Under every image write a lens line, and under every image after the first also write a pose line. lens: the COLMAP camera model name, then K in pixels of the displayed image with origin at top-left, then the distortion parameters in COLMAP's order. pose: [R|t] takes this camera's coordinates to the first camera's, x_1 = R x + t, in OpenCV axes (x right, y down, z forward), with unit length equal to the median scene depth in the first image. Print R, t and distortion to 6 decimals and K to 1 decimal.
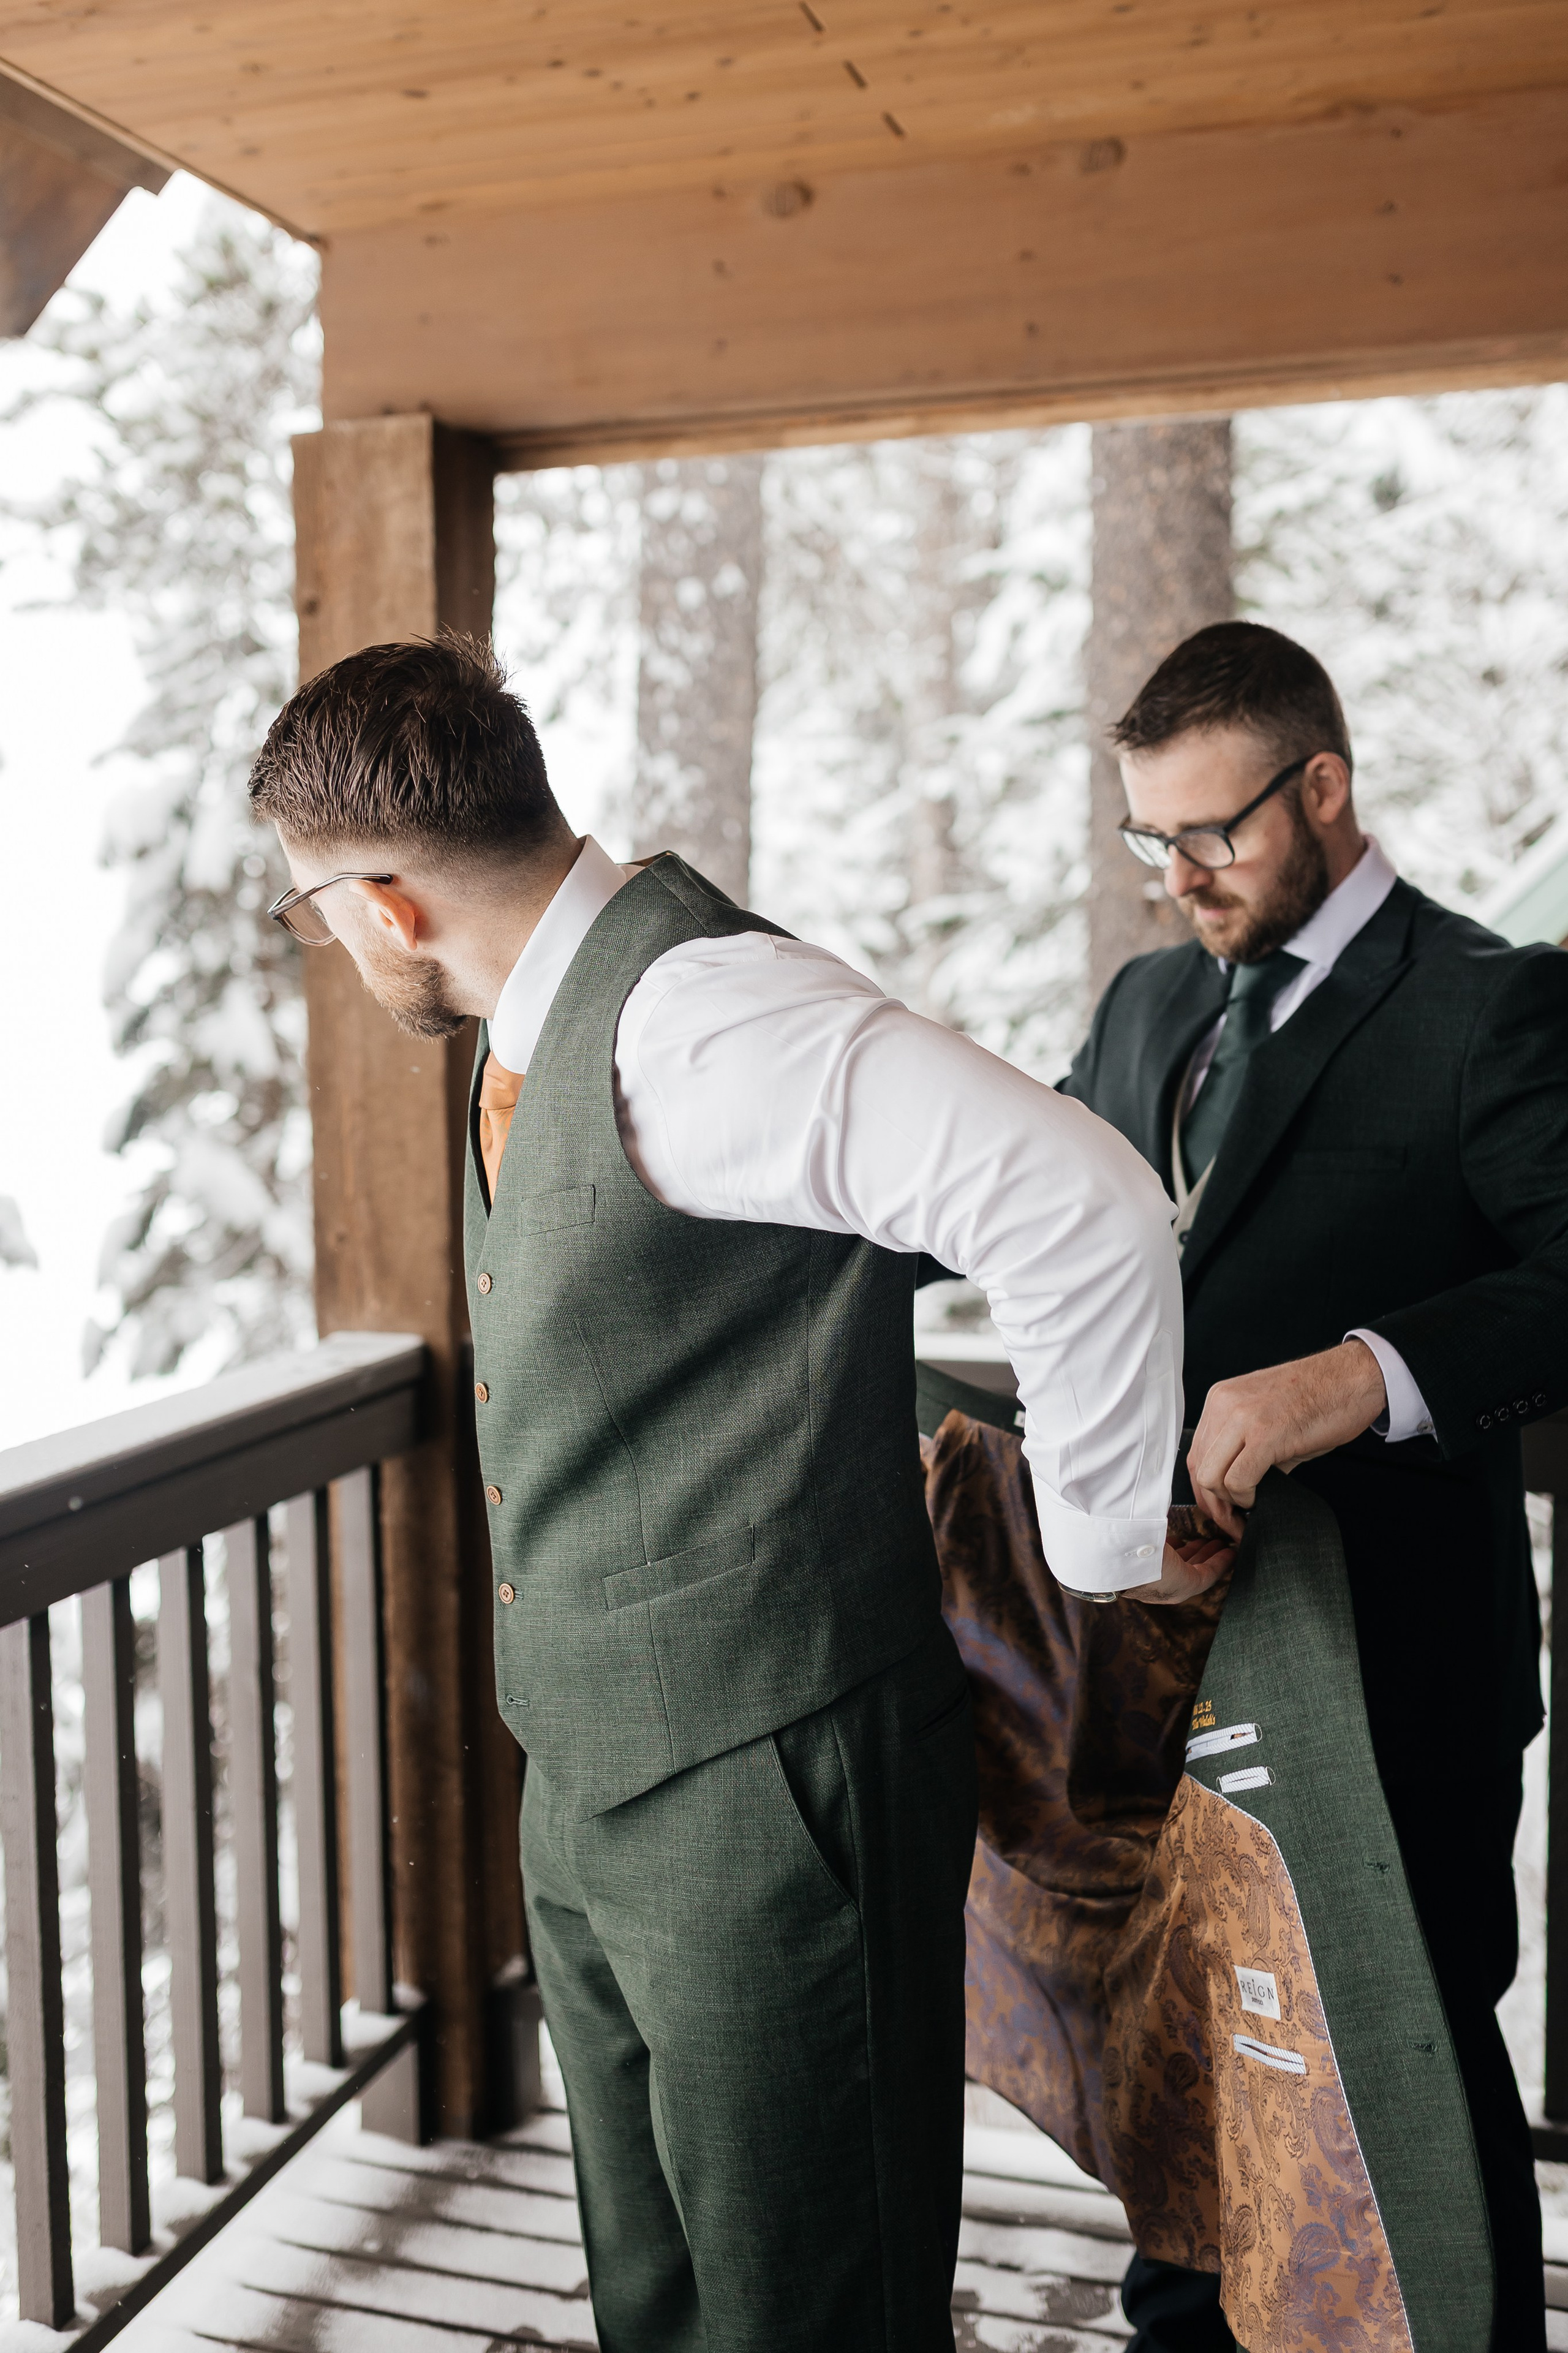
lens RADIAL K [[2293.5, 0, 777.6], [0, 2293.5, 1132.9], [0, 0, 1]] dist [0.000889, 0.003246]
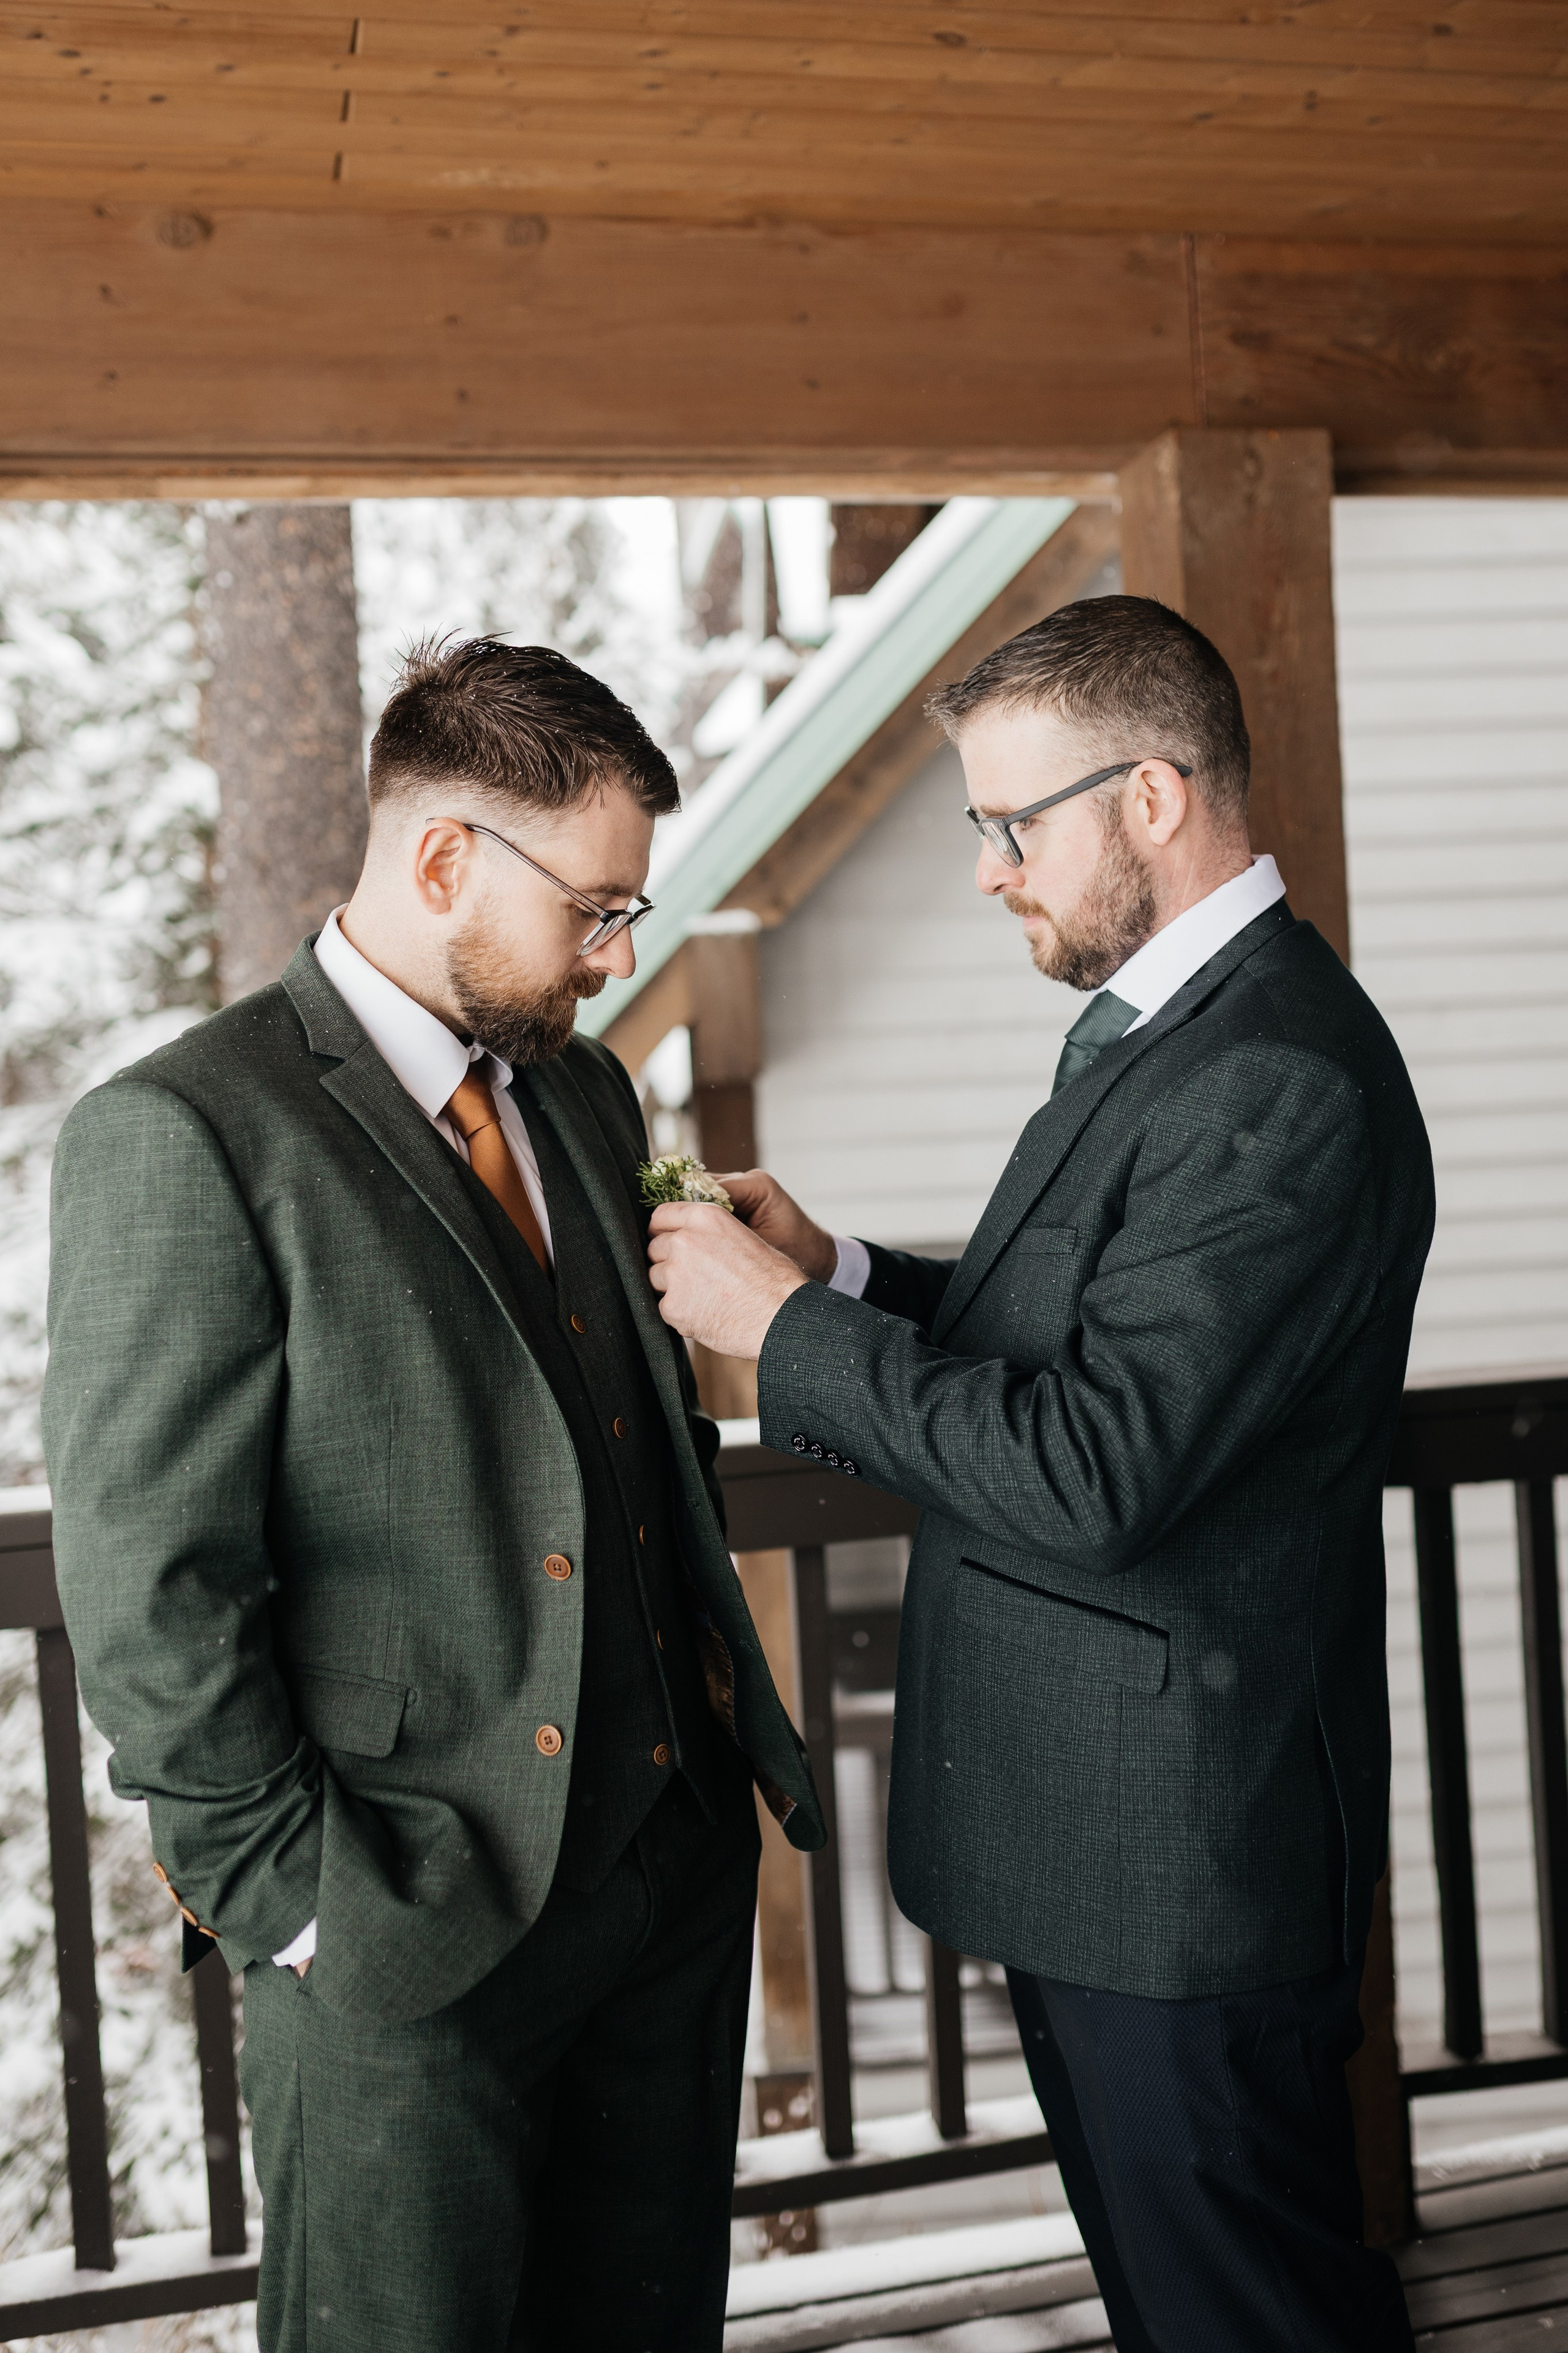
lens RADIAL K [[2340.1, 0, 783.7], [0, 2340.1, 1117.2], [0, 0, 1]] dist [0.001788, 0.014209]
pose [[0.859070, -0.049005, 0.509507, -0.272193], [0.084317, 0.995357, -0.046430, 0.010534], [-0.504866, 0.082847, 0.859213, 0.097568]]
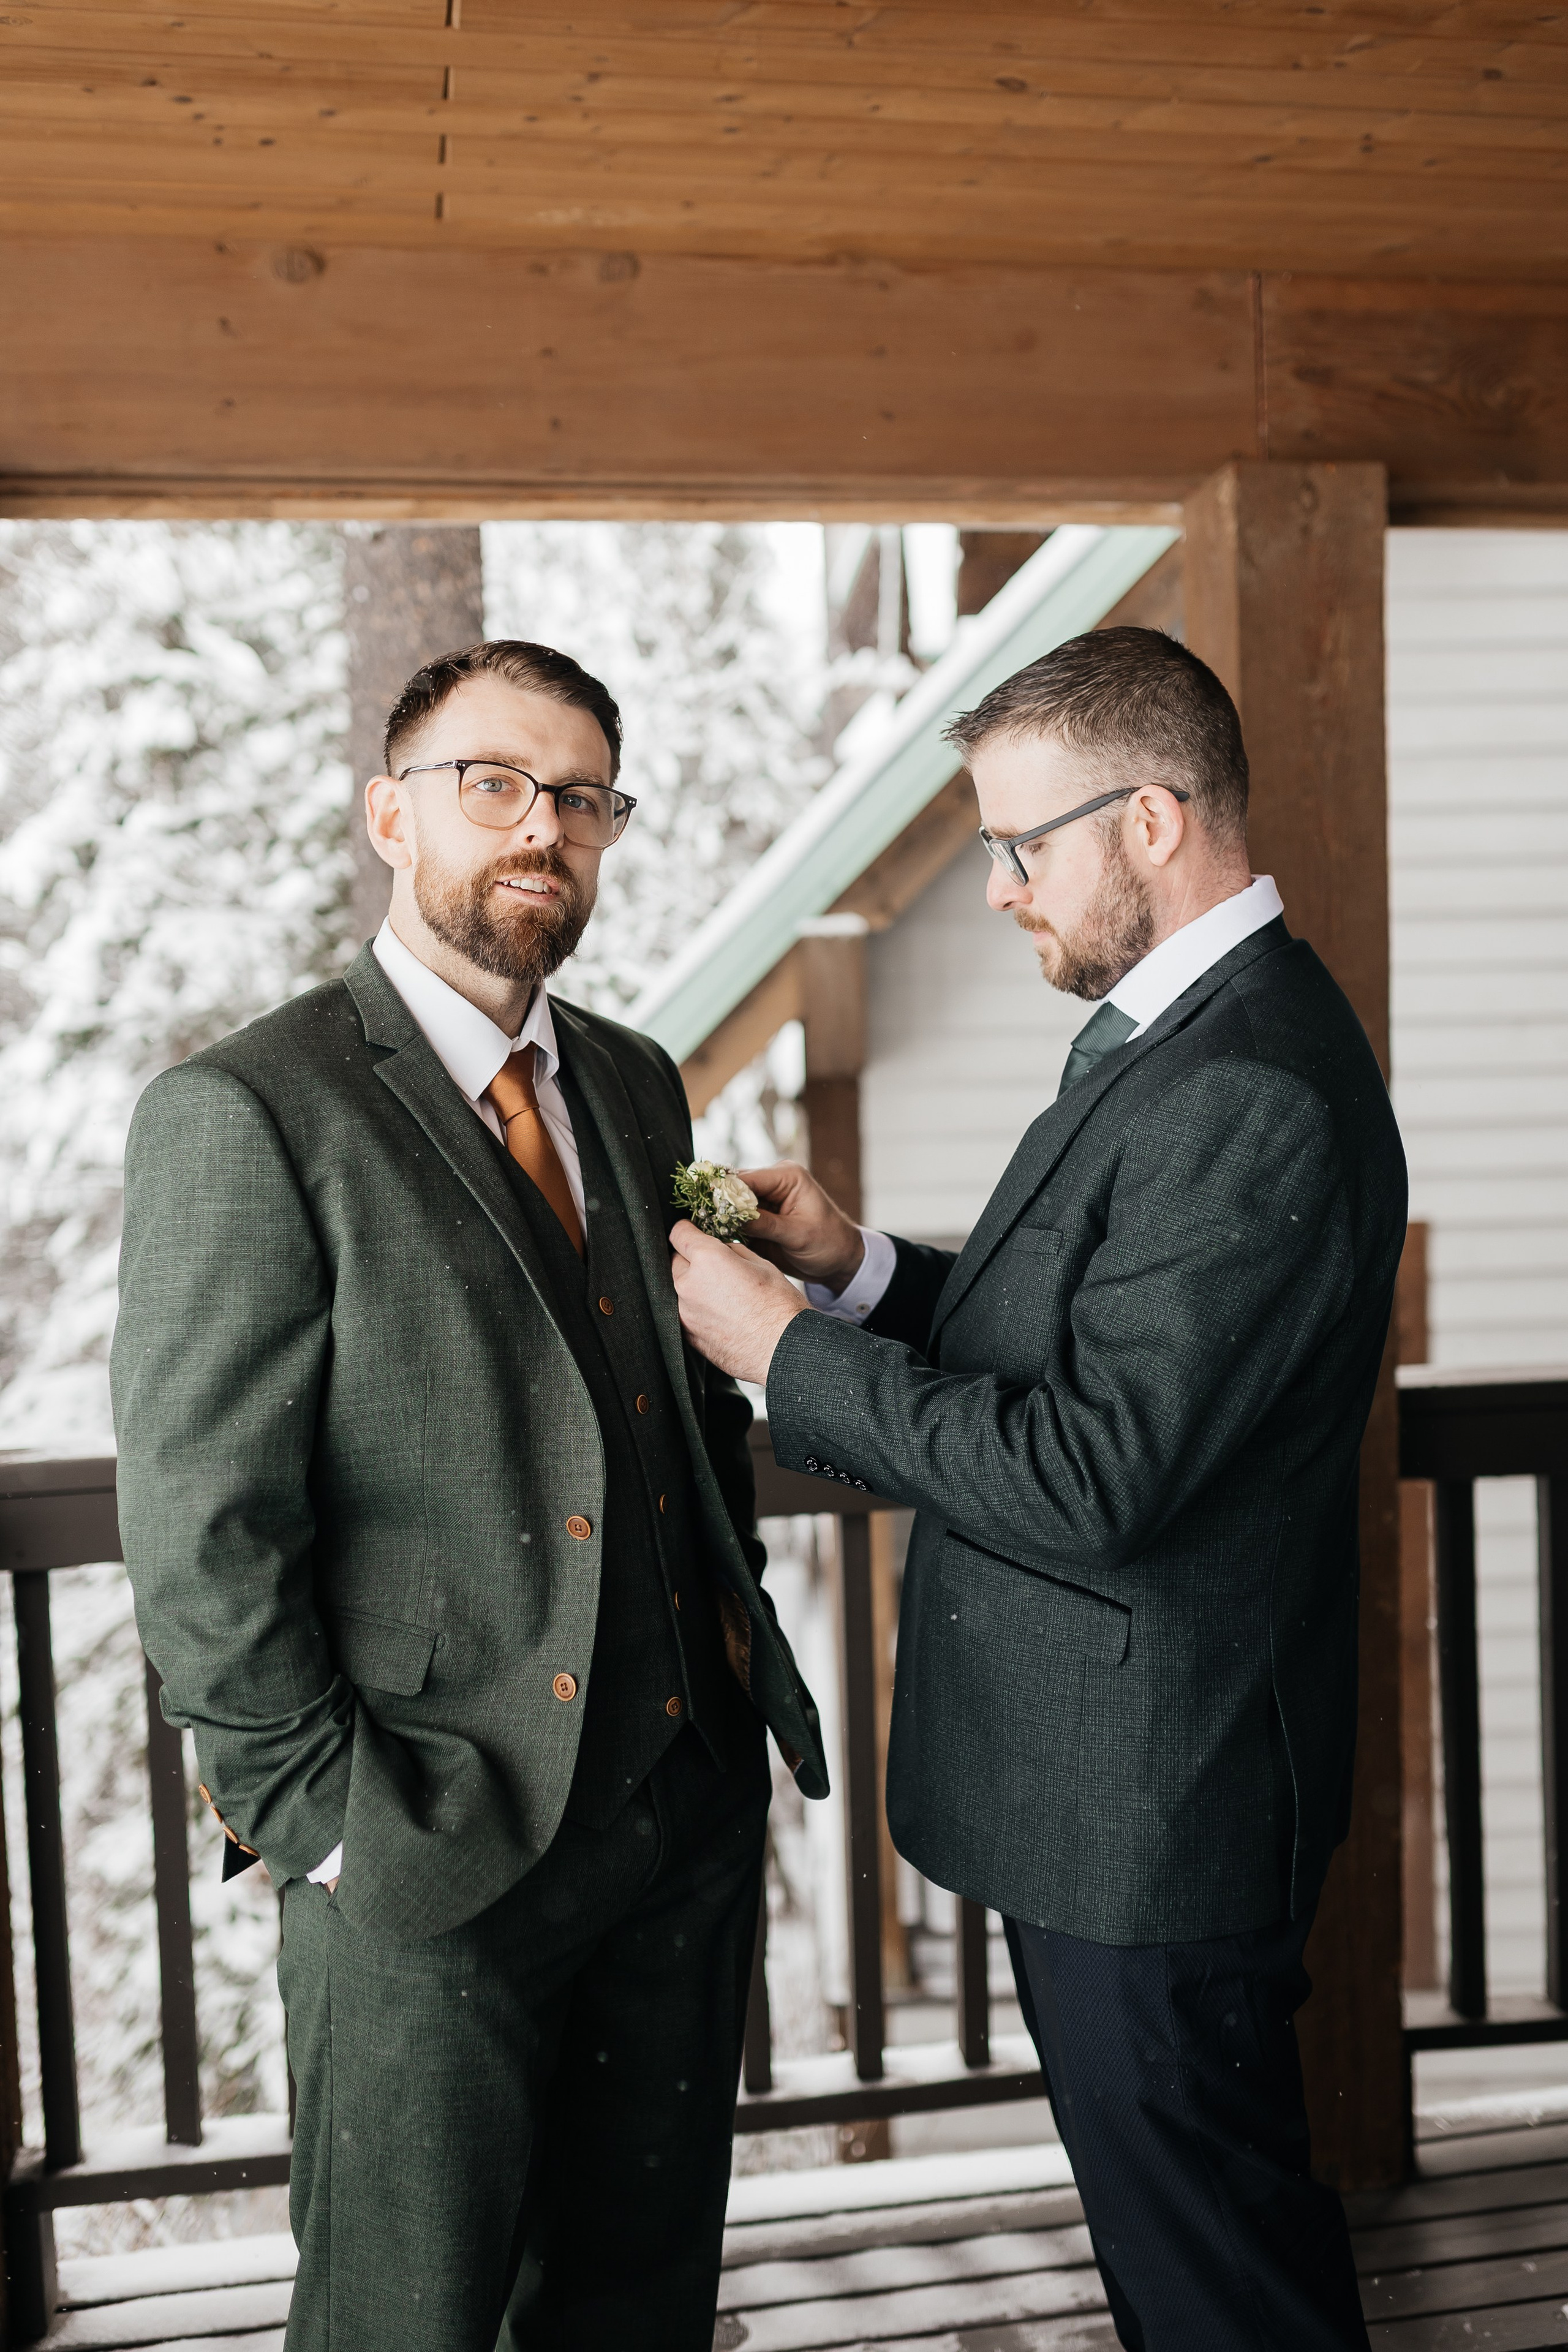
lens RADIAL K [[2198.6, 0, 782.8], [0, 2198.6, 1167.3], [0, 0, 1]] dist [0.000252, 0.010163]
pose [[0.888702, -0.039450, 0.456785, -0.245001], [0.055941, 0.998178, -0.022631, 0.010484], [-0.455059, 0.045665, 0.889289, 0.083276]]
